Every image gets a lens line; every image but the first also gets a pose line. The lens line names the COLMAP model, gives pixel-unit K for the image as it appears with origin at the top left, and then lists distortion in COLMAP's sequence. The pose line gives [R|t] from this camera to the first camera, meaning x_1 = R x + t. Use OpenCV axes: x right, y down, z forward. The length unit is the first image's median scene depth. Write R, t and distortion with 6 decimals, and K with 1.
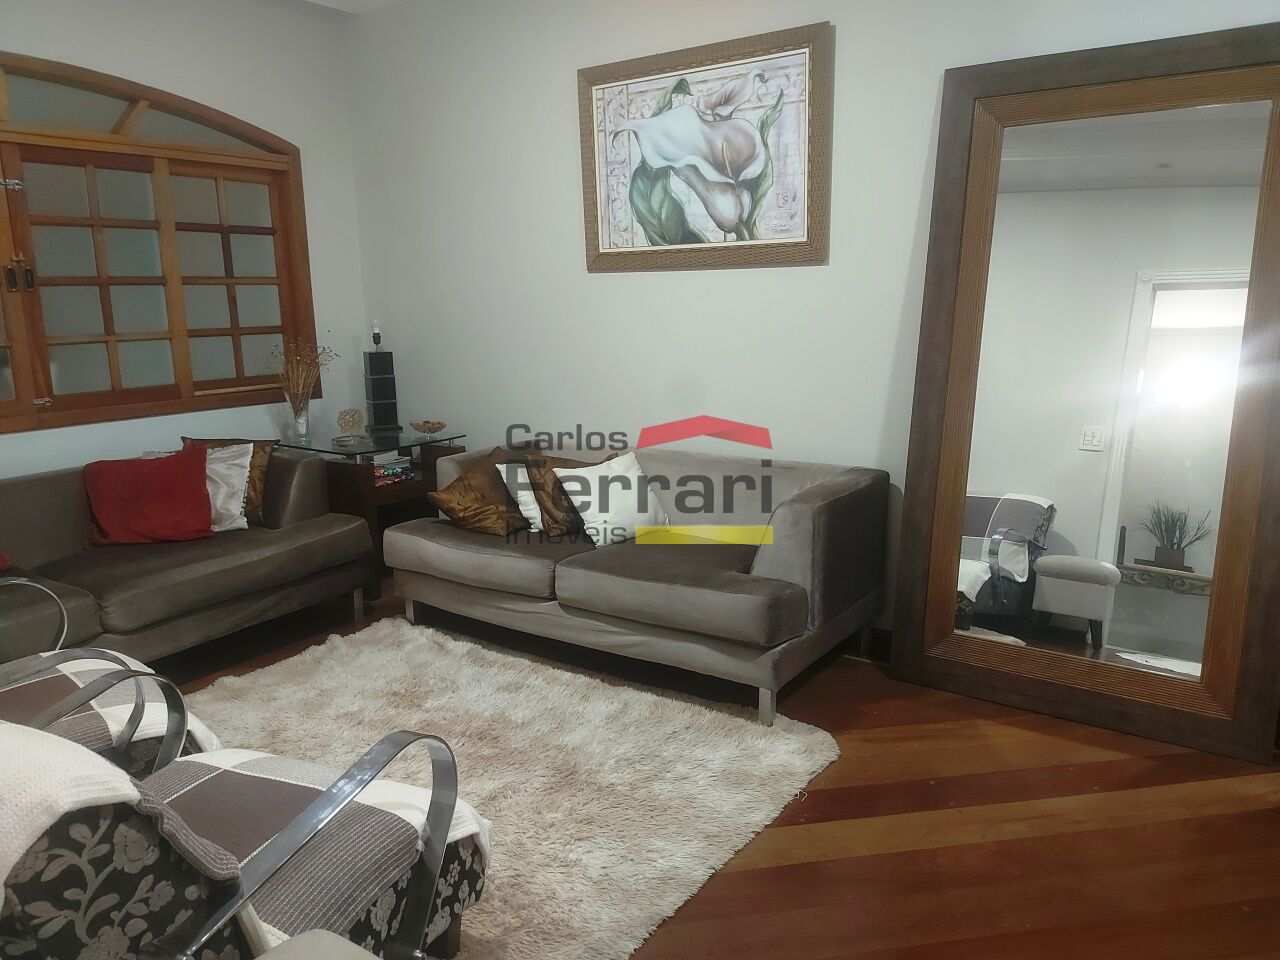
lens RADIAL K [[923.7, 0, 633.1], [0, 923.7, 480.9], [0, 0, 1]] dist [0.079800, -0.088104]
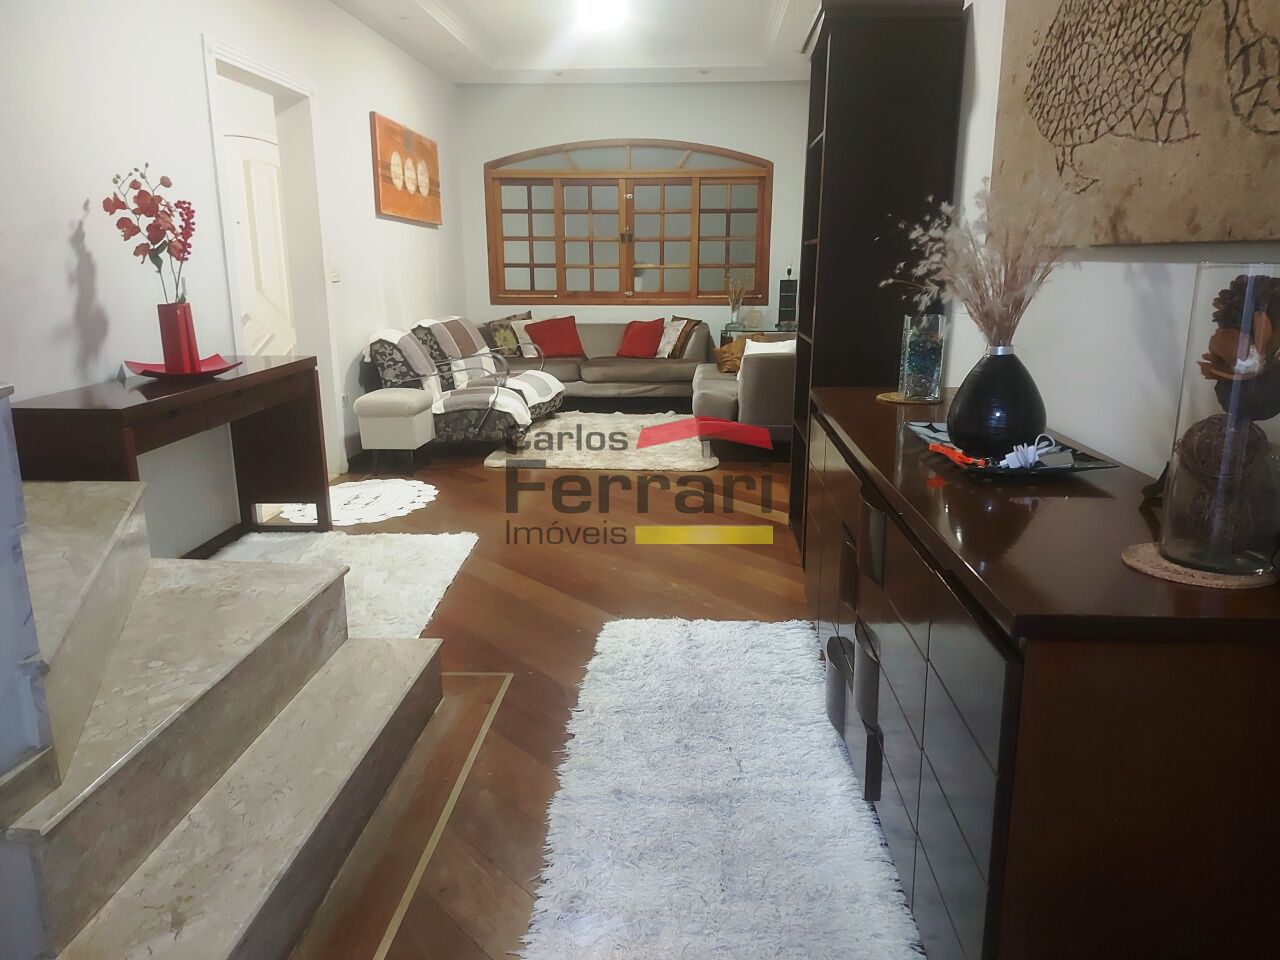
lens RADIAL K [[923.7, 0, 635.0], [0, 923.7, 481.5], [0, 0, 1]] dist [0.079800, -0.088104]
pose [[0.529453, 0.220016, -0.819312, 1.426493], [-0.175635, 0.973287, 0.147866, 0.027189], [0.829959, 0.065611, 0.553952, -0.218179]]
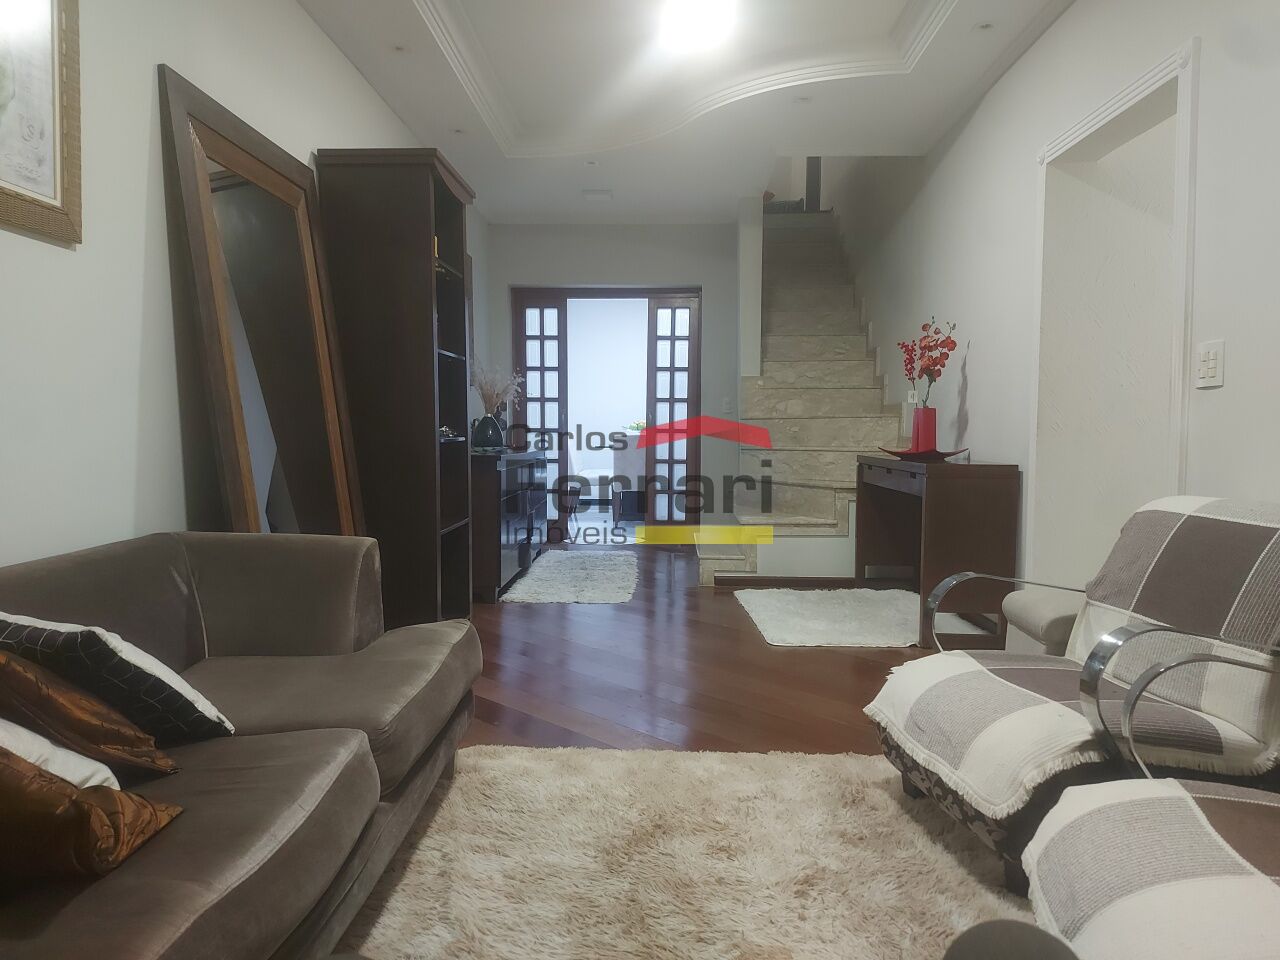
lens RADIAL K [[923.7, 0, 639.6], [0, 923.7, 483.8], [0, 0, 1]] dist [0.079800, -0.088104]
pose [[-0.561909, -0.031954, 0.826581, -0.570753], [0.167961, 0.974031, 0.151834, -0.099424], [-0.809967, 0.224150, -0.541950, 1.041630]]
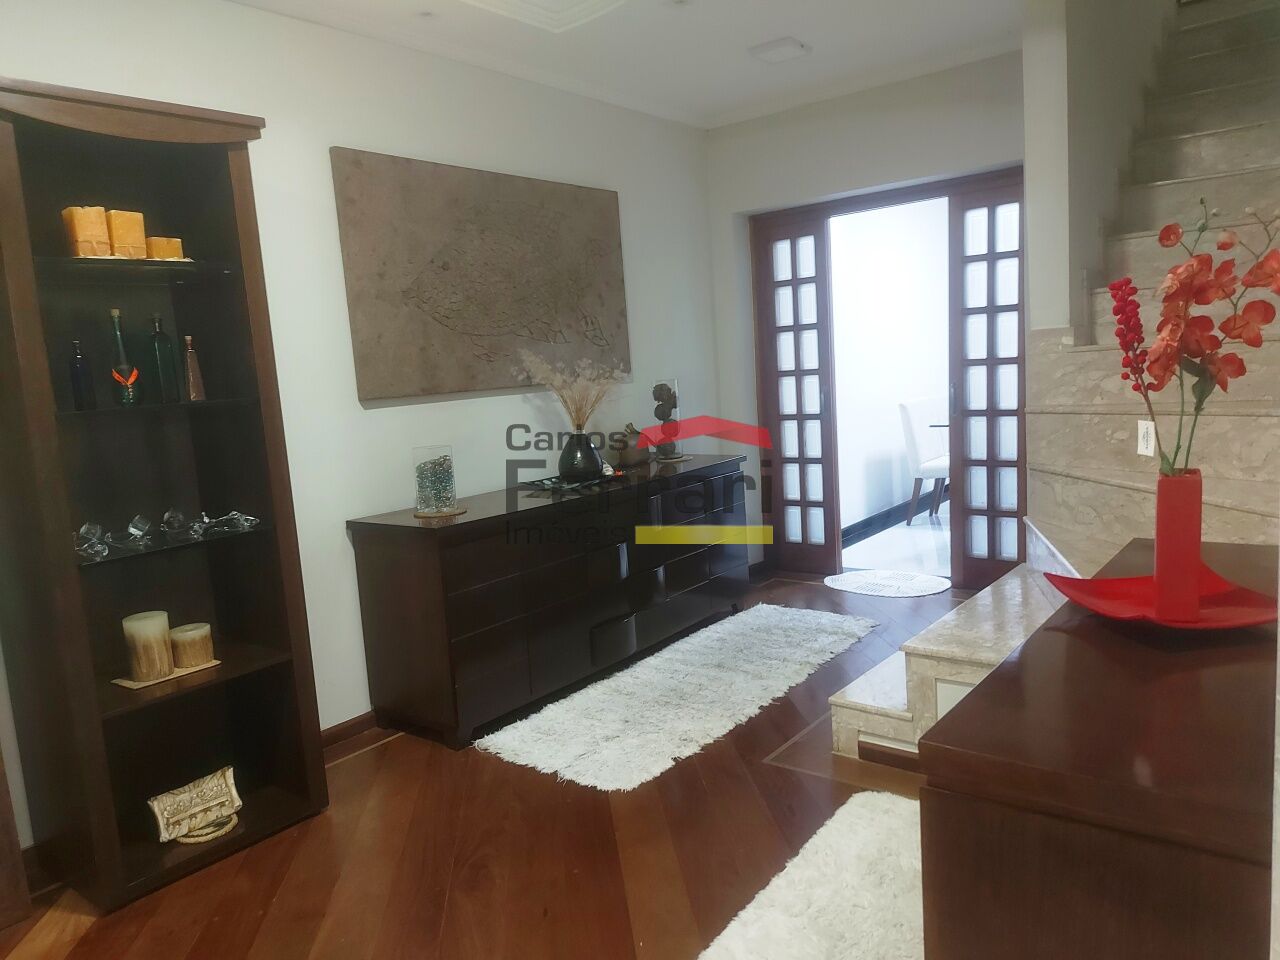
lens RADIAL K [[923.7, 0, 634.5], [0, 923.7, 479.2], [0, 0, 1]] dist [0.079800, -0.088104]
pose [[0.047218, -0.108322, 0.992994, -0.142451], [0.259985, 0.961173, 0.092489, -0.039344], [-0.964458, 0.253796, 0.073547, 0.147379]]
